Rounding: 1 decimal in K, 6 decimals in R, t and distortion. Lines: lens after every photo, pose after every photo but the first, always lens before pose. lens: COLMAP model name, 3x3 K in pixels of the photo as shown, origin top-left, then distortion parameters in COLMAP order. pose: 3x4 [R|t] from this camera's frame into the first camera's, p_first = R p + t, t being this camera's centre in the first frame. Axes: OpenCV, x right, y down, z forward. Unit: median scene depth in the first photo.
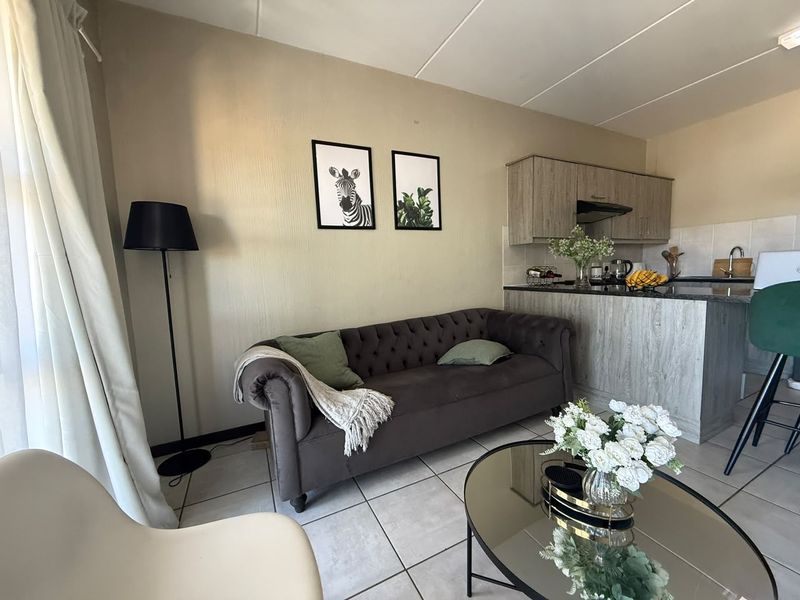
lens RADIAL K [[316.5, 0, 400.8], [0, 316.5, 299.1], [0, 0, 1]] dist [0.000266, 0.000604]
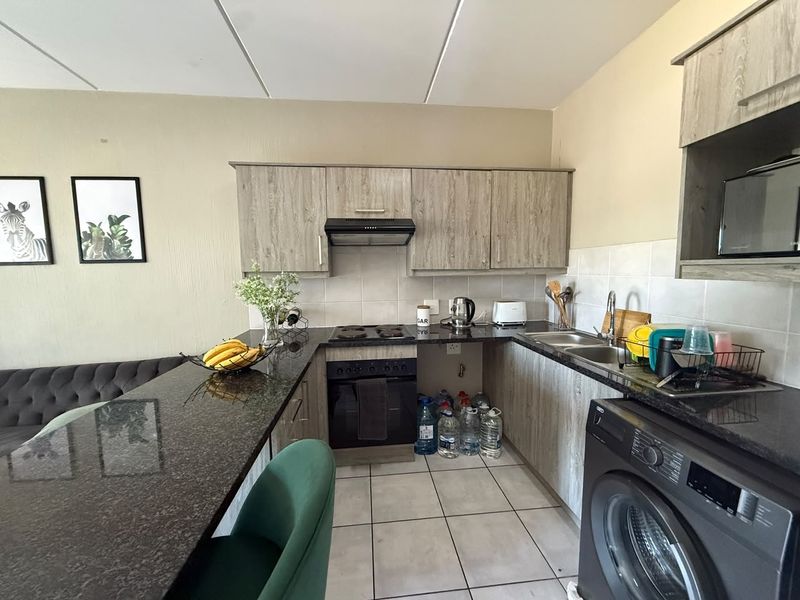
lens RADIAL K [[316.5, 0, 395.5], [0, 316.5, 296.9], [0, 0, 1]] dist [0.000266, 0.000604]
pose [[0.938441, 0.053264, -0.341309, 1.138306], [-0.051890, 0.998566, 0.013160, -0.183327], [0.341520, 0.005360, 0.939859, 0.458057]]
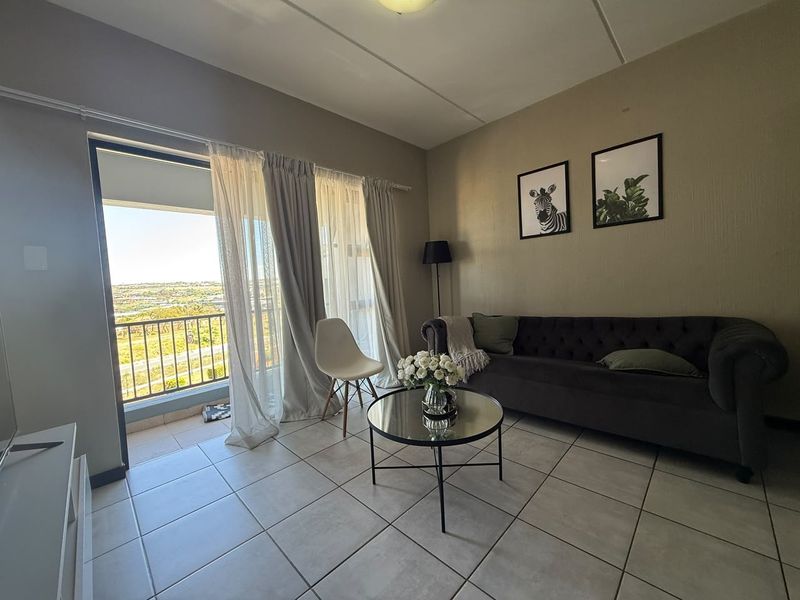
lens RADIAL K [[316.5, 0, 395.1], [0, 316.5, 299.5], [0, 0, 1]] dist [0.000266, 0.000604]
pose [[0.323540, 0.075634, -0.943187, 0.765364], [-0.040187, 0.996999, 0.066164, -0.031887], [0.945361, 0.016497, 0.325609, 0.054146]]
